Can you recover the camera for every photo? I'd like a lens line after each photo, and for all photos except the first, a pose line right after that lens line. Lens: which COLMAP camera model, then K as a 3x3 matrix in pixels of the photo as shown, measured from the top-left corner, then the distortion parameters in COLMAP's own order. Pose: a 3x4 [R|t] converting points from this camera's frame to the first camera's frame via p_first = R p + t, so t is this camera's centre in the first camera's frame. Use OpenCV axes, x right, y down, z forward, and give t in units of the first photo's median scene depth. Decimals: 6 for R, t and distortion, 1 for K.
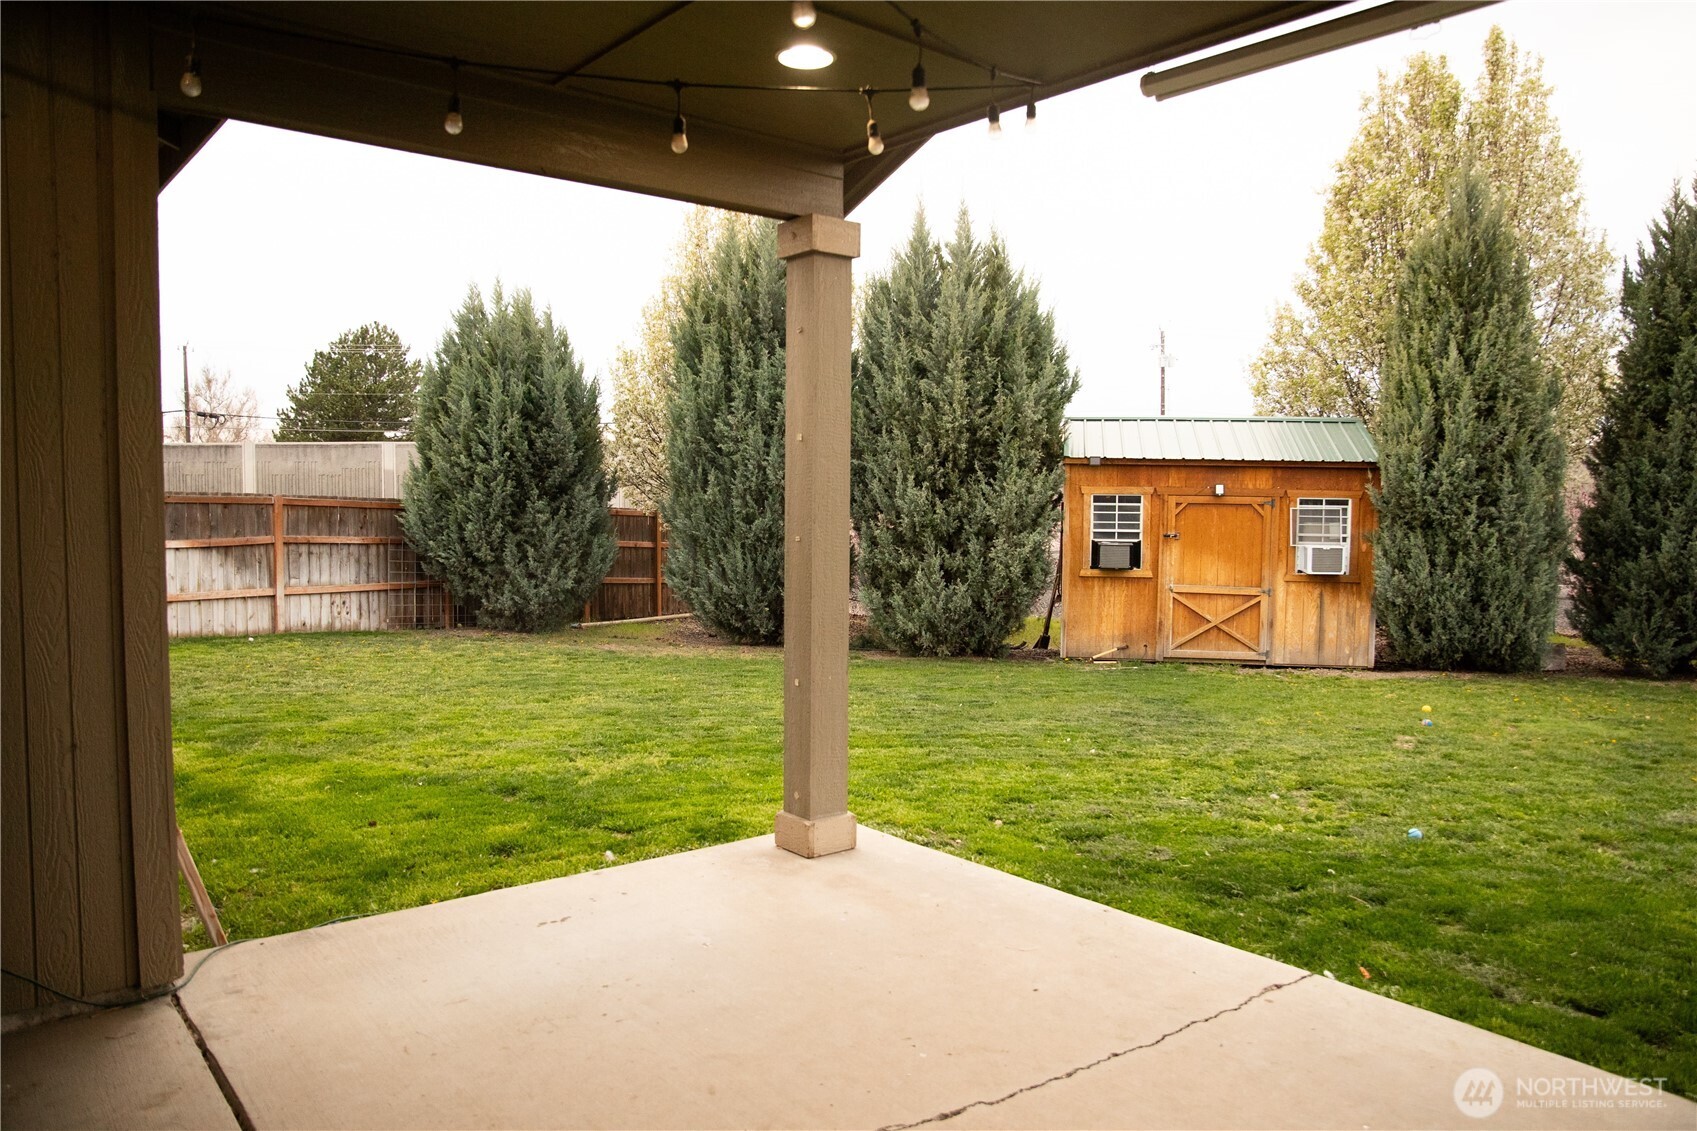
lens RADIAL K [[1171.5, 0, 851.2], [0, 1171.5, 565.4], [0, 0, 1]] dist [-0.104693, 0.074631]
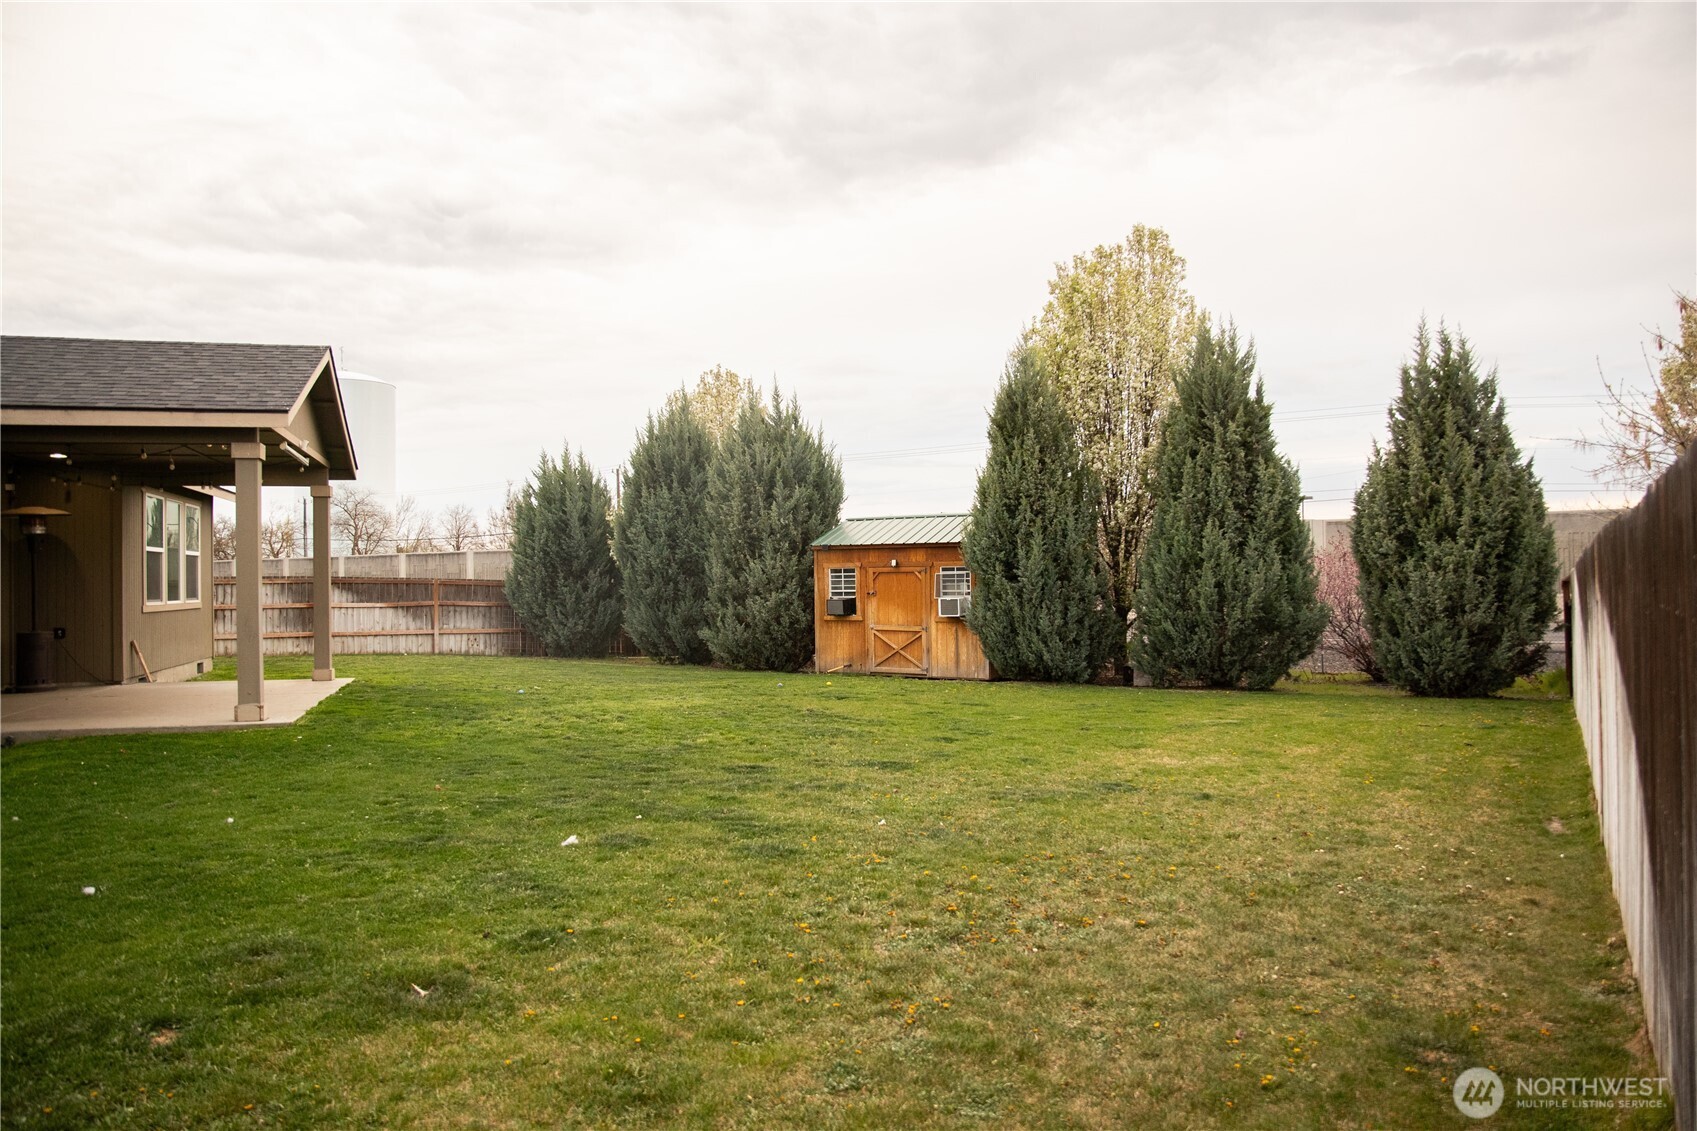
lens RADIAL K [[1171.5, 0, 846.1], [0, 1171.5, 563.5], [0, 0, 1]] dist [-0.104693, 0.074631]
pose [[0.919147, -0.026053, -0.393051, 0.854413], [-0.002757, 0.997361, -0.072556, 0.047995], [0.393904, 0.067773, 0.916649, -0.448055]]
